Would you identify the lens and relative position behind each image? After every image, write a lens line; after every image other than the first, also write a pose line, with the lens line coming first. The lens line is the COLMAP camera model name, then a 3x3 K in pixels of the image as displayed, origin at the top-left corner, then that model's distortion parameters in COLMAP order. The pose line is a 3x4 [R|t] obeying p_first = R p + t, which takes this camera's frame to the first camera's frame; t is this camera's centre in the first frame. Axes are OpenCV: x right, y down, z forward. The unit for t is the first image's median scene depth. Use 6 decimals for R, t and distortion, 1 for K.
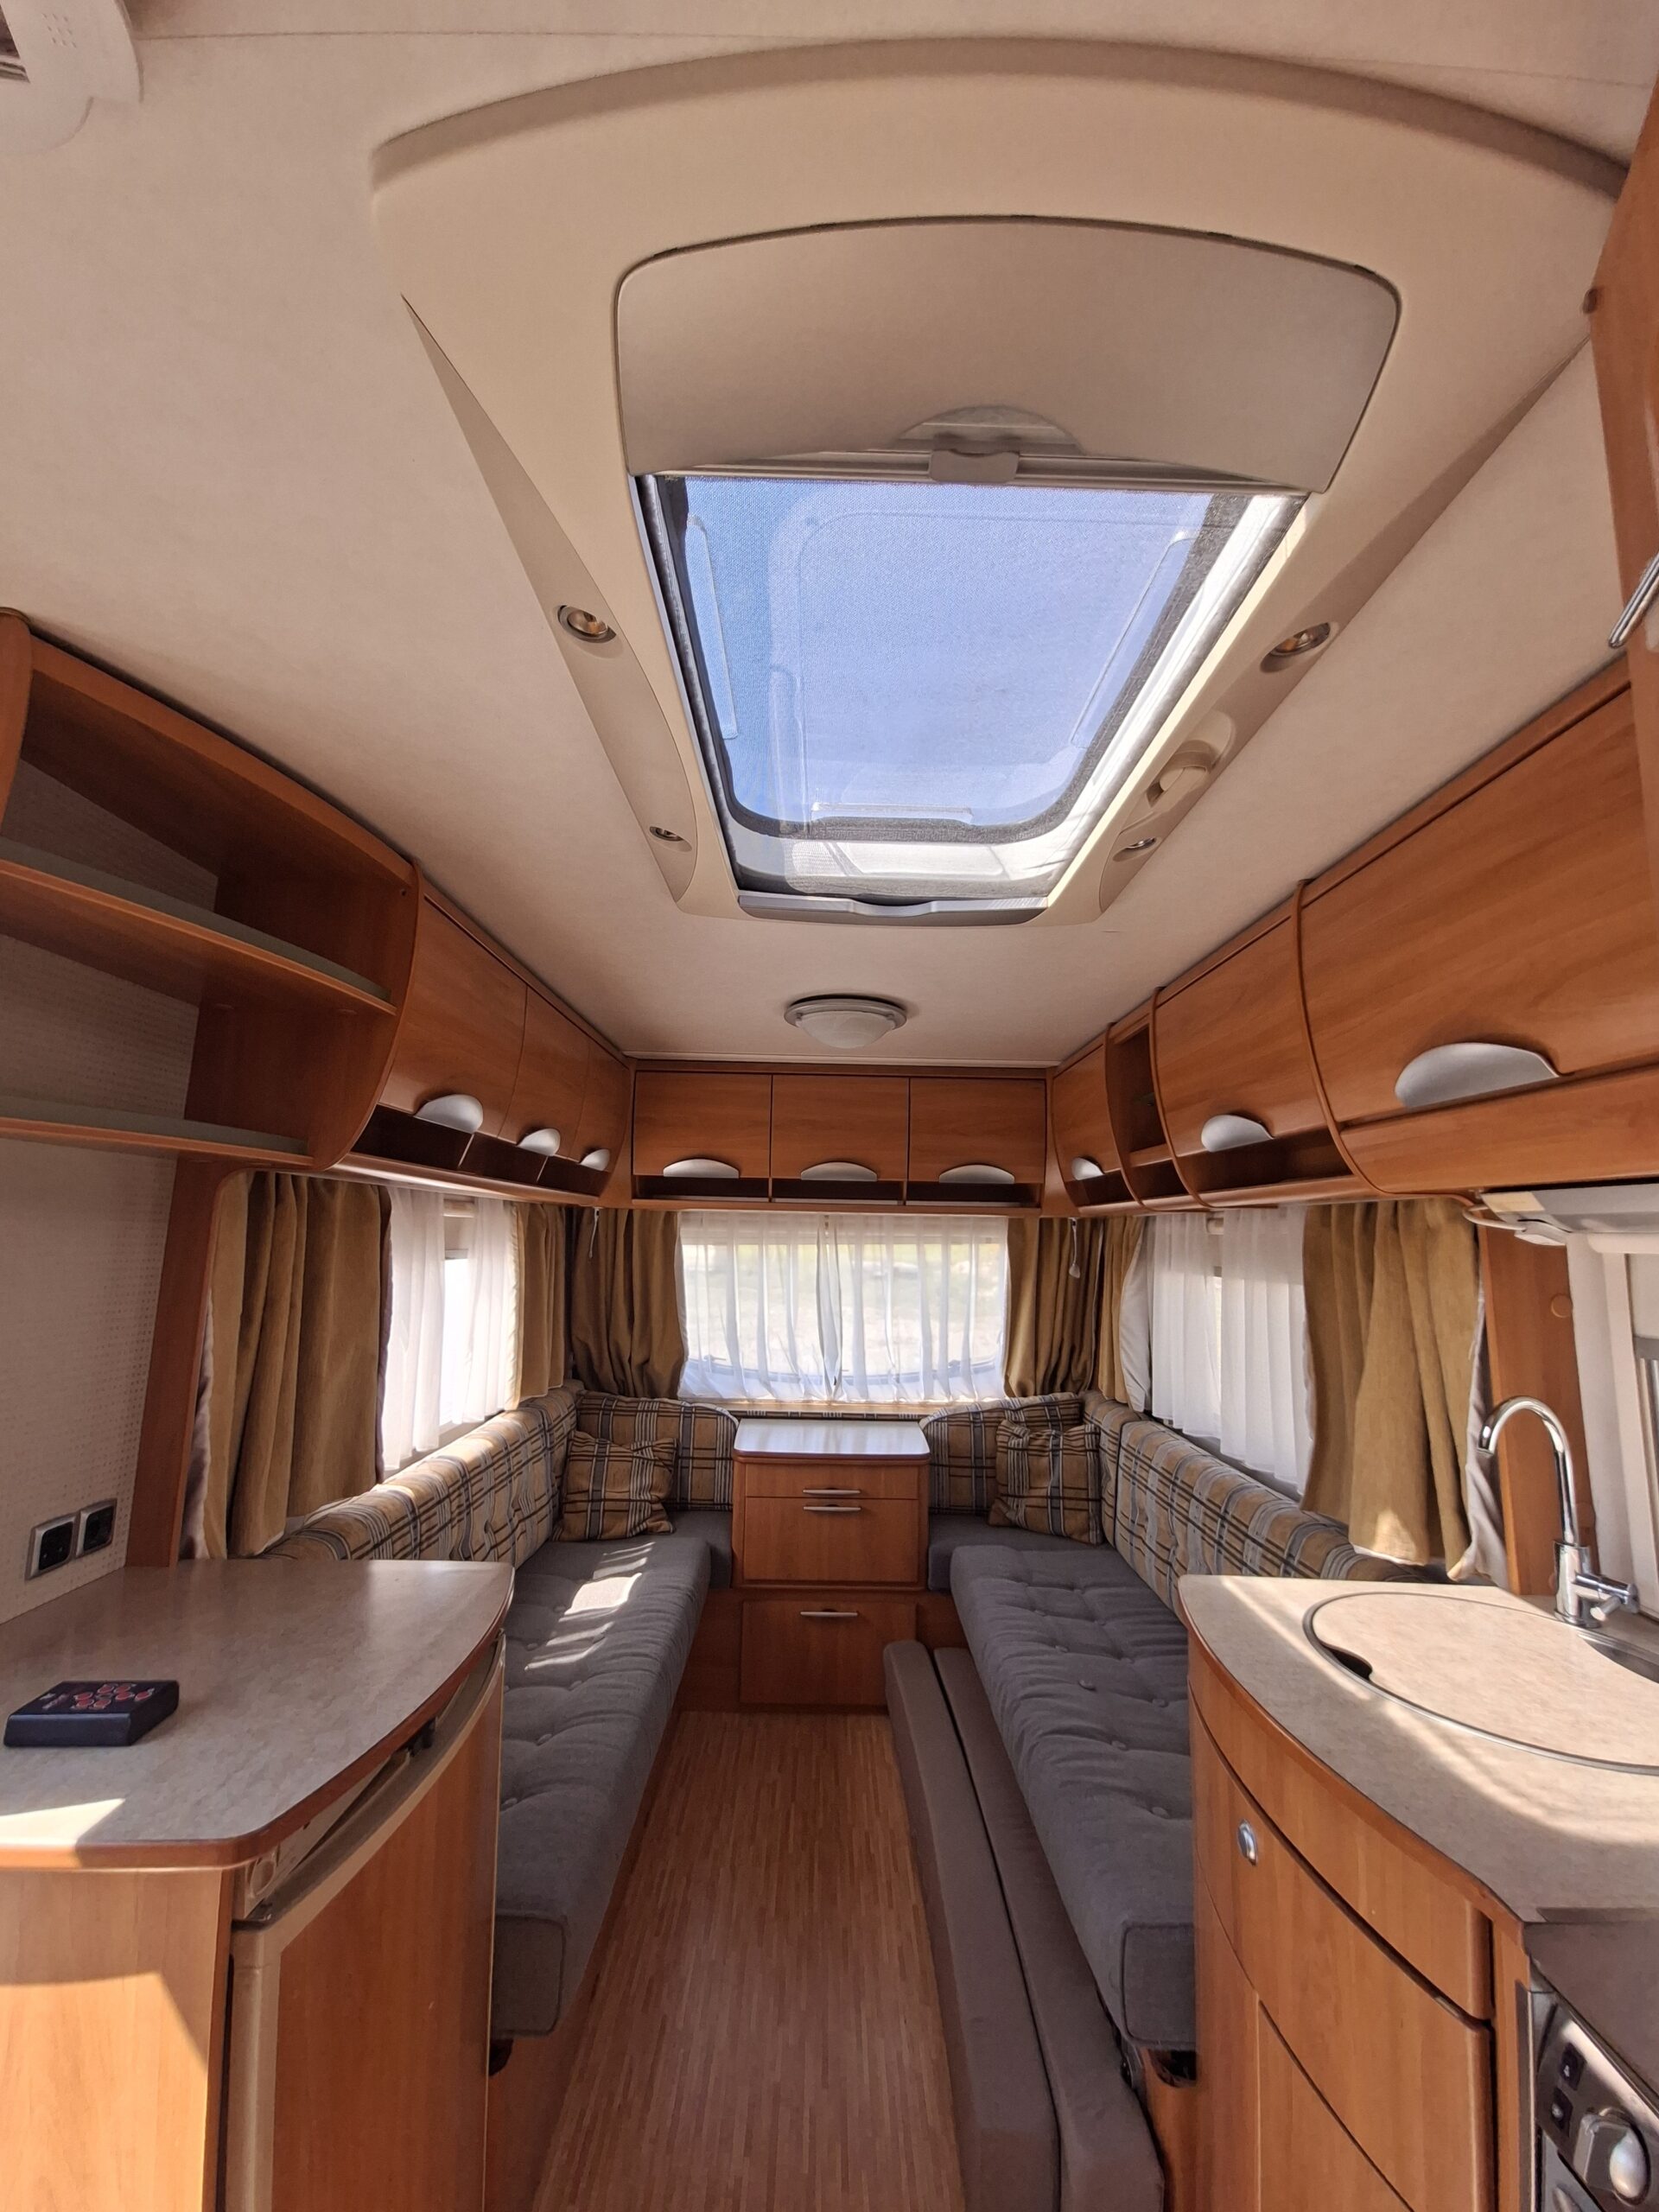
lens RADIAL K [[880.0, 0, 830.2], [0, 880.0, 1113.4], [0, 0, 1]] dist [-0.008274, -0.000530]
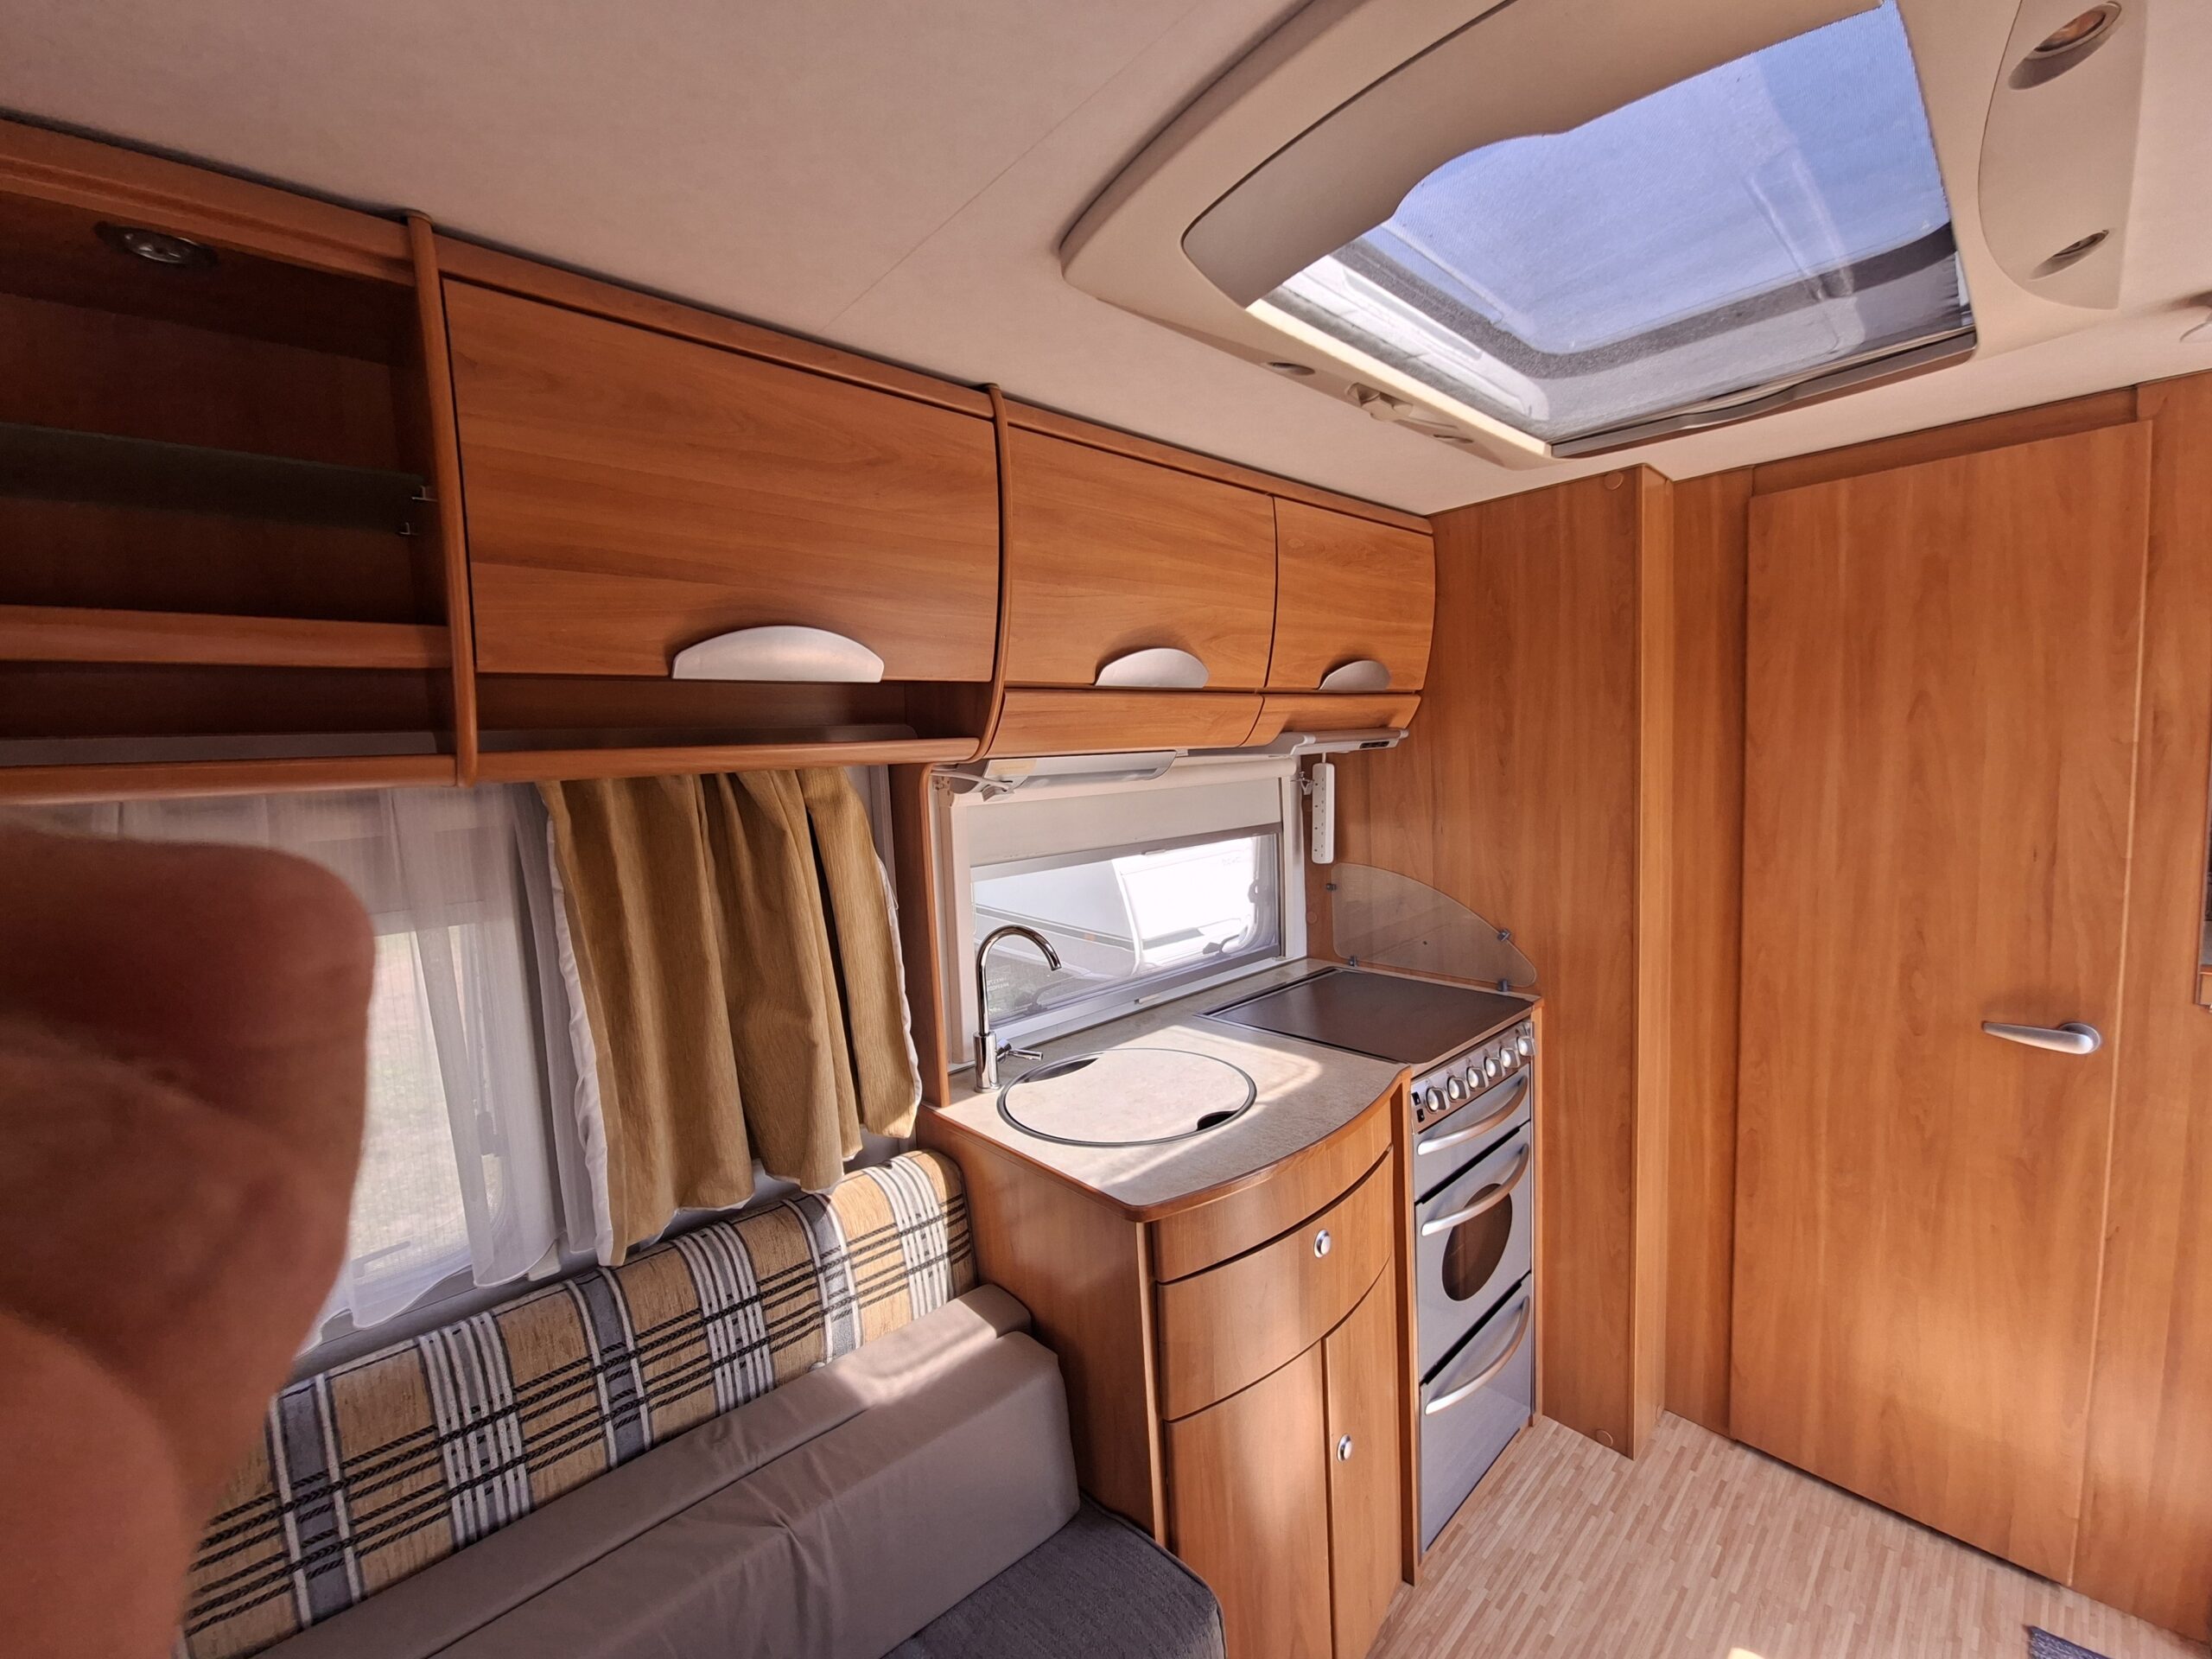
lens RADIAL K [[880.0, 0, 1101.4], [0, 880.0, 833.1], [0, 0, 1]] dist [-0.008274, -0.000530]
pose [[-0.671712, -0.057795, 0.738555, -0.098943], [-0.069573, 0.997467, 0.014780, 0.081663], [-0.737538, -0.041456, -0.674032, 0.851105]]
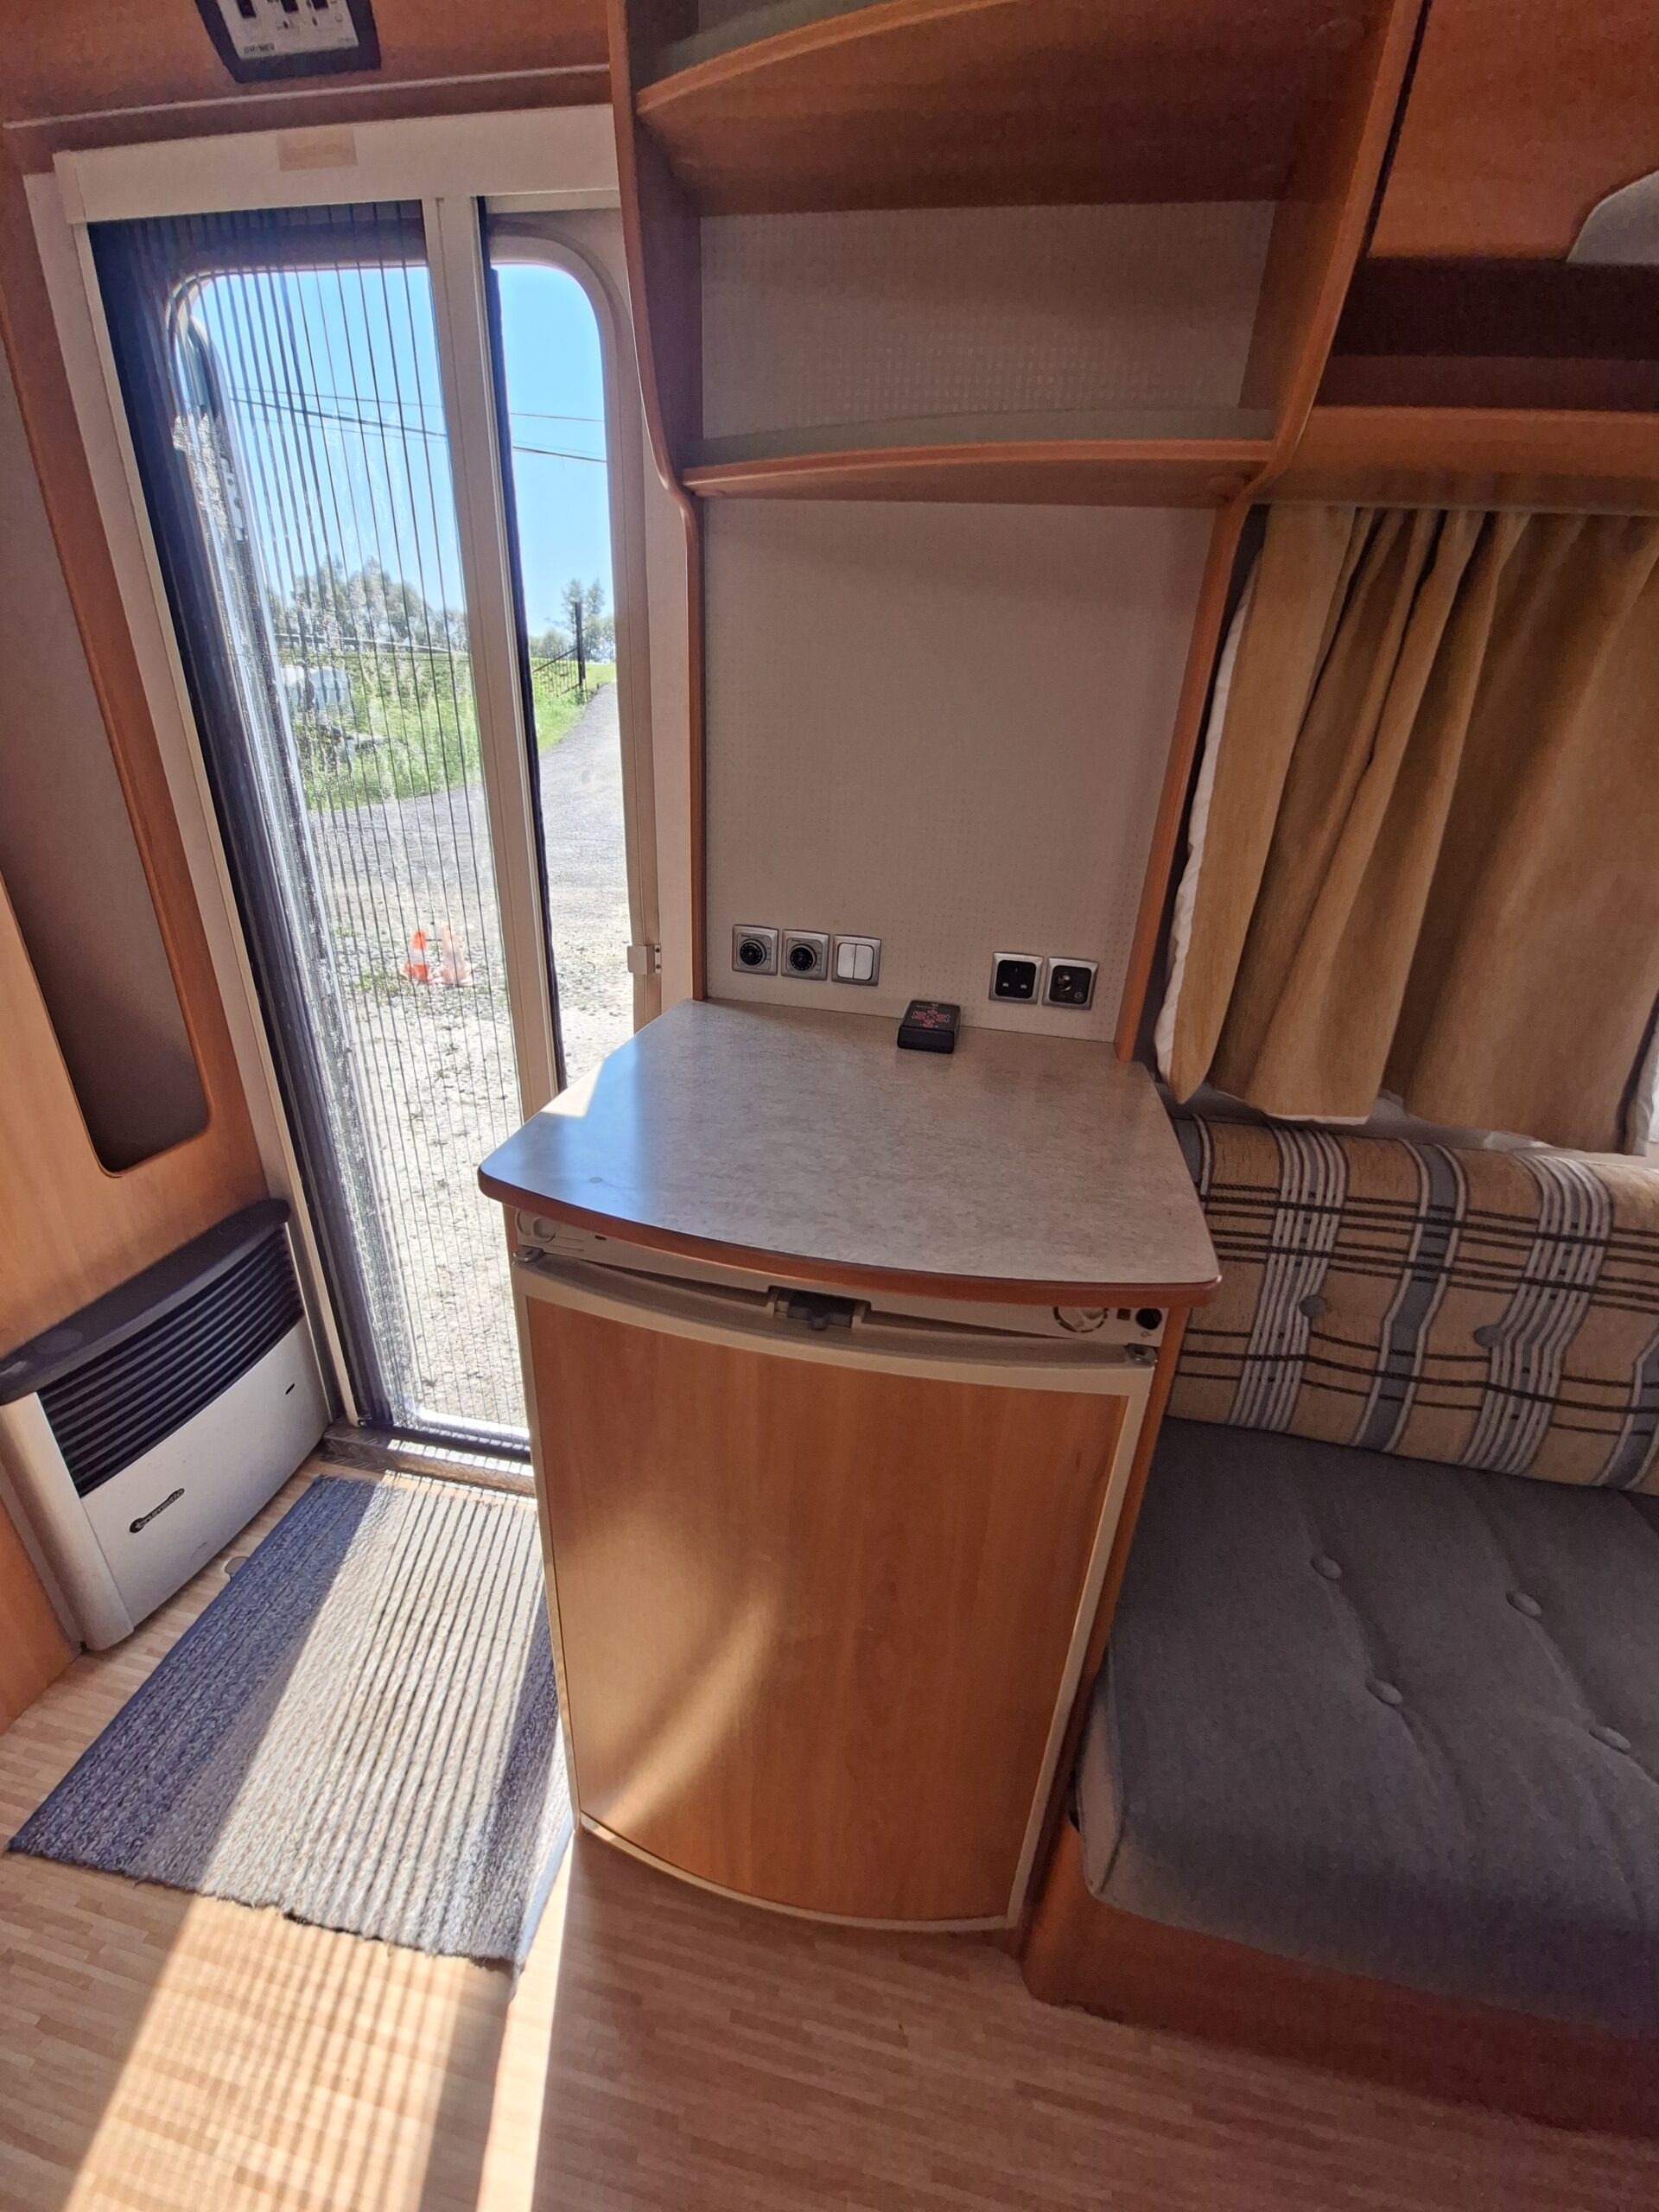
lens RADIAL K [[880.0, 0, 824.5], [0, 880.0, 1111.5], [0, 0, 1]] dist [-0.008274, -0.000530]
pose [[-0.201161, 0.377365, -0.903952, 0.051899], [0.083756, 0.926063, 0.367957, 0.114460], [0.975971, -0.001693, -0.217894, 0.462552]]
